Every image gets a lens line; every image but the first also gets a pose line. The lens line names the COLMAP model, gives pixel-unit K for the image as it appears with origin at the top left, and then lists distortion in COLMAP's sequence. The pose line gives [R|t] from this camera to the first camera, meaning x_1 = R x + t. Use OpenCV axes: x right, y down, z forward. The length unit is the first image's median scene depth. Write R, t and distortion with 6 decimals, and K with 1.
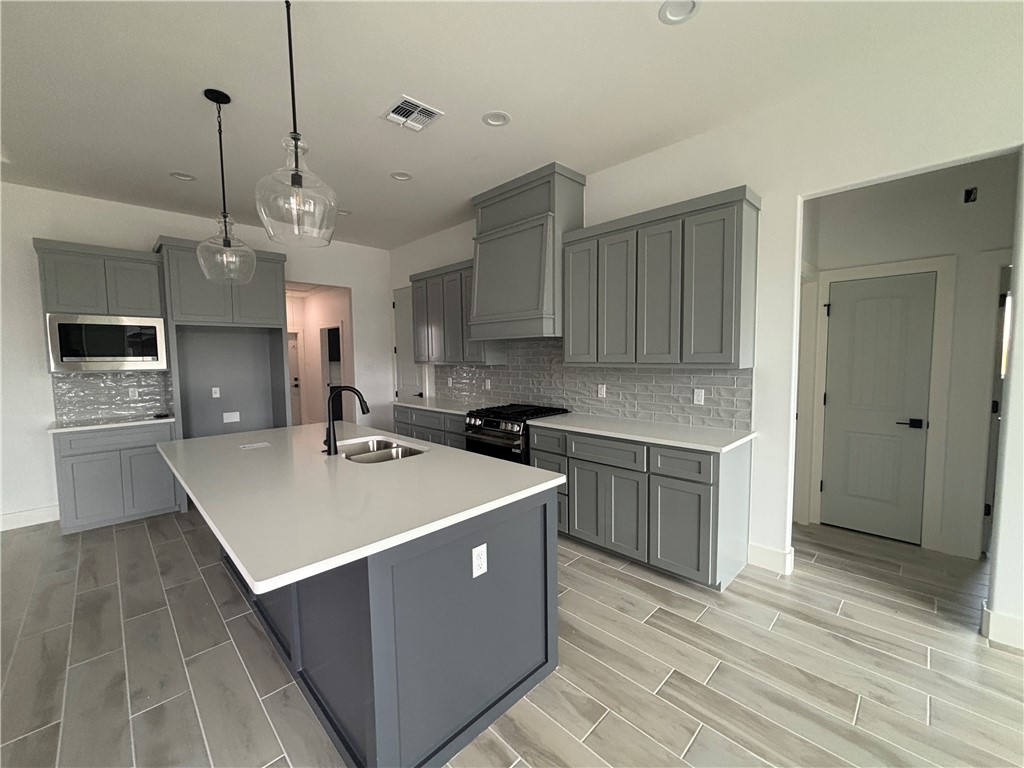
lens RADIAL K [[417.9, 0, 507.8], [0, 417.9, 381.4], [0, 0, 1]] dist [-0.003501, -0.000395]
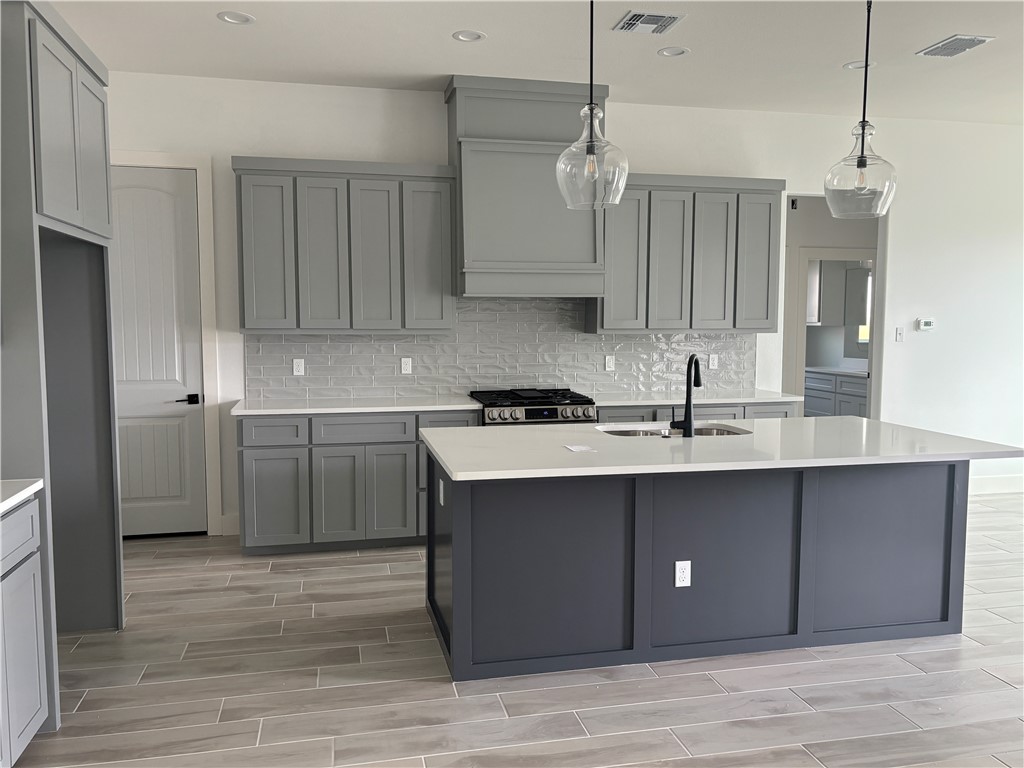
lens RADIAL K [[831.8, 0, 514.3], [0, 831.8, 391.1], [0, 0, 1]] dist [-0.005171, 0.020905]
pose [[0.531210, -0.063460, 0.844860, -1.301839], [0.044404, 0.997906, 0.047037, -0.008166], [-0.846076, 0.012529, 0.532916, 0.269186]]
